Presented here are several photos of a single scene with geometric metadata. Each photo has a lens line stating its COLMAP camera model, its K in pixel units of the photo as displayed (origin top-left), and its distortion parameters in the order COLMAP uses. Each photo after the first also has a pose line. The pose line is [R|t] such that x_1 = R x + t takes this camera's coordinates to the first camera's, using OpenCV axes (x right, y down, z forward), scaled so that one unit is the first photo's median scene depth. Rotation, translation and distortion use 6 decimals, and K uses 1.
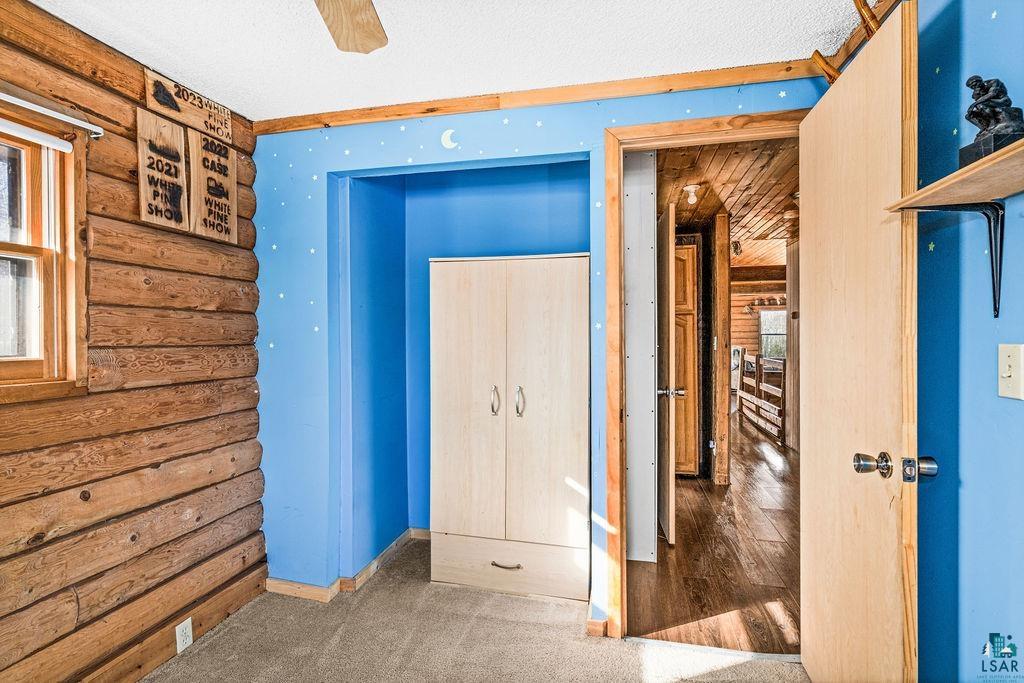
lens RADIAL K [[499.0, 0, 512.0], [0, 499.0, 341.5], [0, 0, 1]] dist [-0.002619, 0.000316]
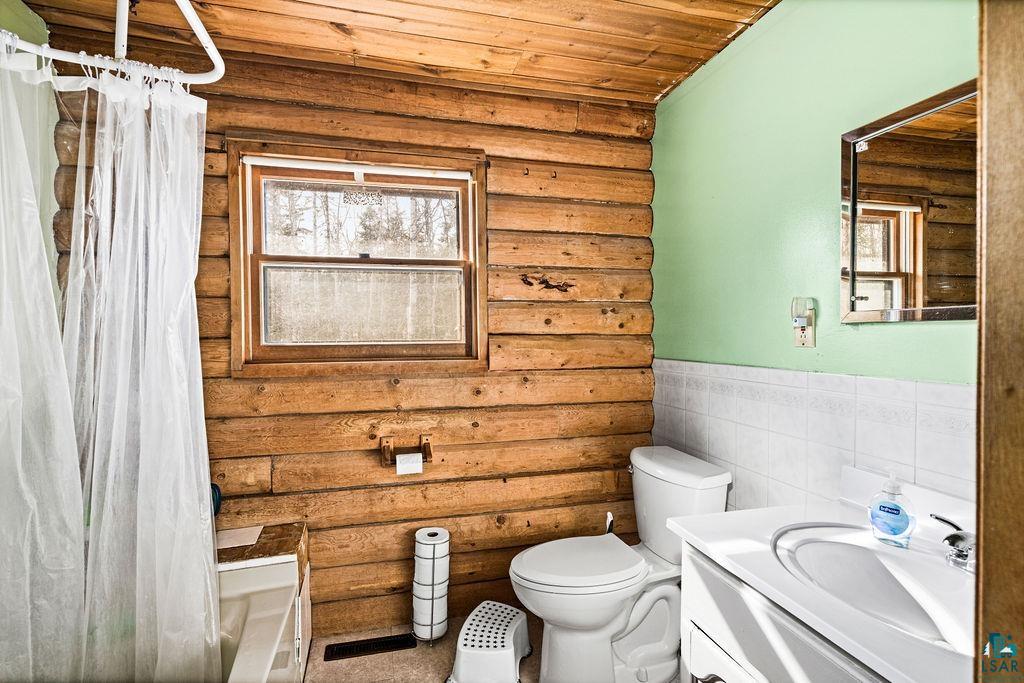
lens RADIAL K [[499.0, 0, 512.0], [0, 499.0, 341.5], [0, 0, 1]] dist [-0.002619, 0.000316]
pose [[0.149767, 0.019555, -0.988528, 0.354462], [-0.008293, 0.999794, 0.018522, -0.000685], [0.988687, 0.005424, 0.149898, -0.370059]]
